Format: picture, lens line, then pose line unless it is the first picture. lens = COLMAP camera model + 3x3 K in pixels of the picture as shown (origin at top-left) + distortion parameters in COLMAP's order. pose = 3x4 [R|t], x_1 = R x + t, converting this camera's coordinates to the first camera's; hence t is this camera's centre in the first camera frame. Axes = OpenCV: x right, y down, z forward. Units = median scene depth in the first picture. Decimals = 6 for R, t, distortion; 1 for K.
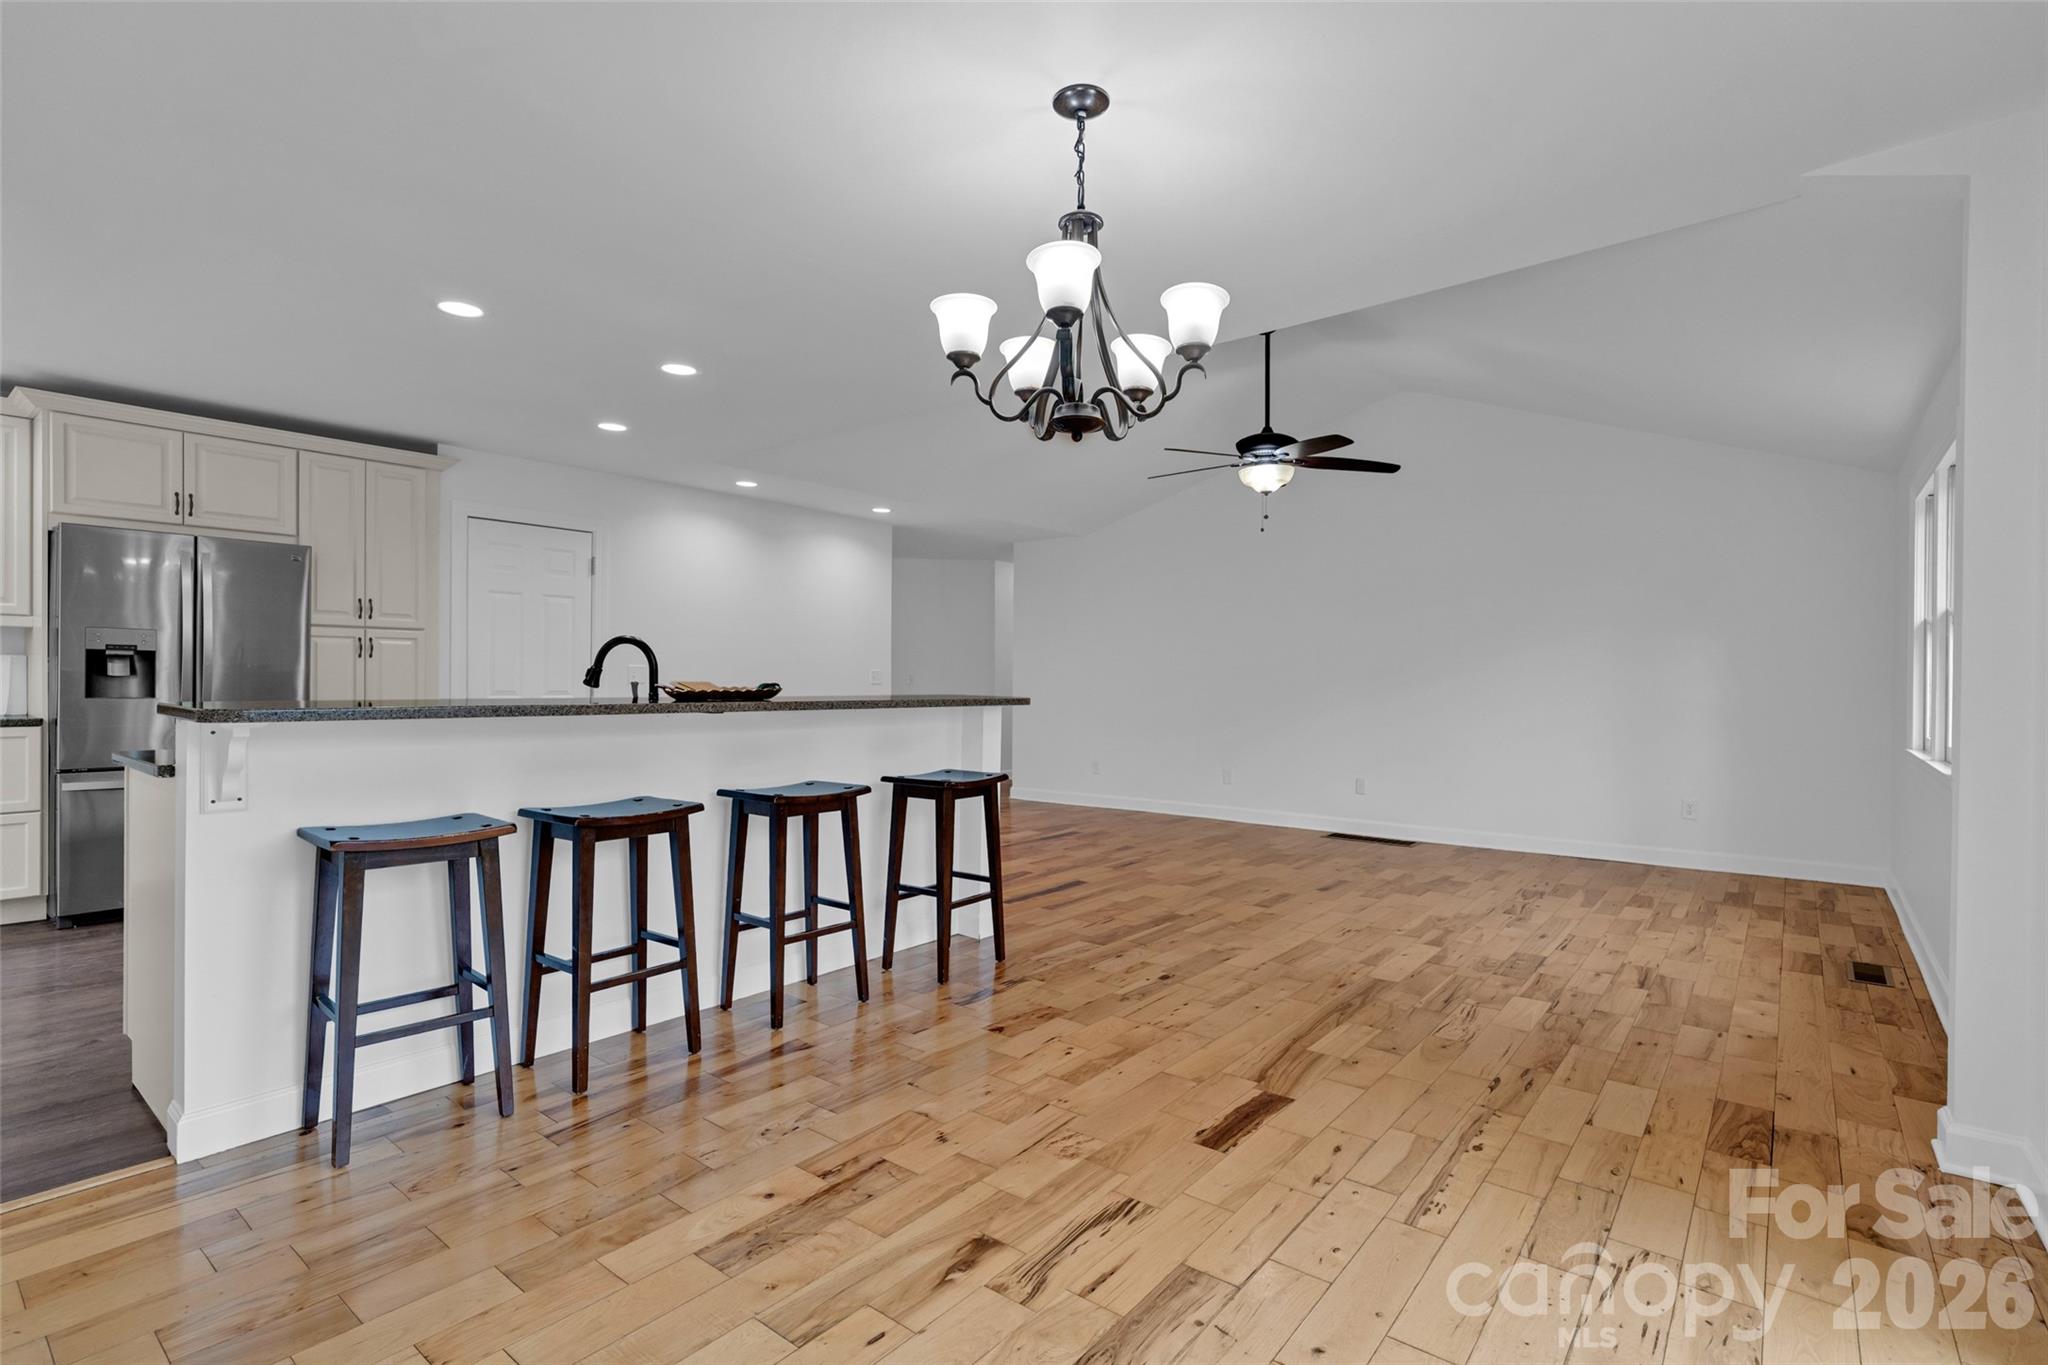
lens RADIAL K [[962.6, 0, 1036.0], [0, 962.6, 688.3], [0, 0, 1]] dist [-0.022832, 0.011136]
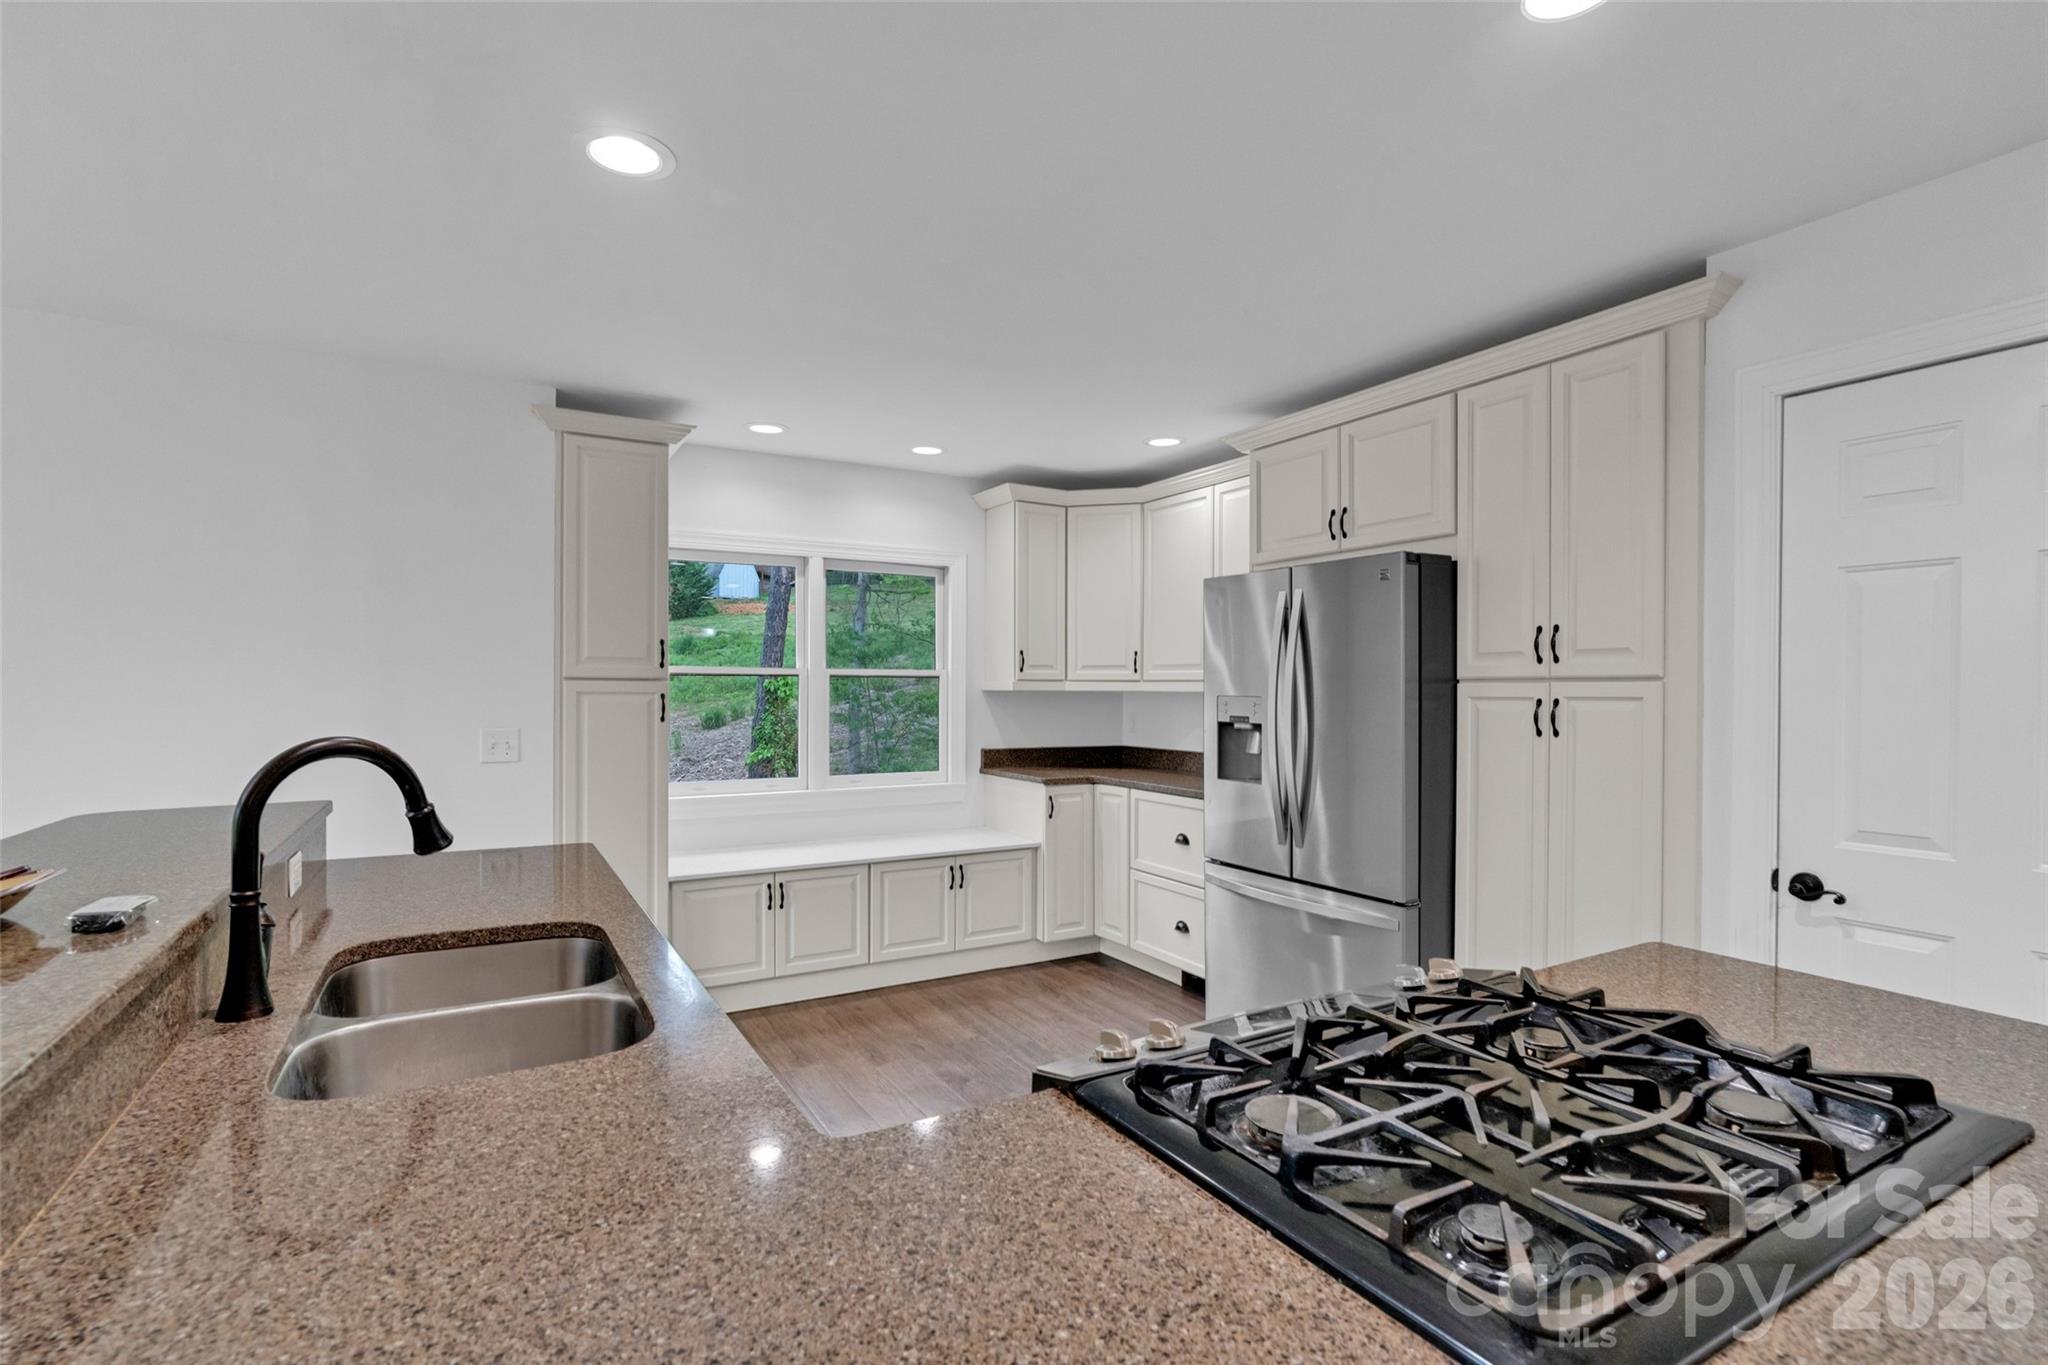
lens RADIAL K [[962.6, 0, 1036.0], [0, 962.6, 688.3], [0, 0, 1]] dist [-0.022832, 0.011136]
pose [[-0.363828, -0.009246, -0.931420, -0.107863], [-0.017058, 0.999849, -0.003263, -0.053406], [0.931310, 0.014701, -0.363931, 0.947841]]
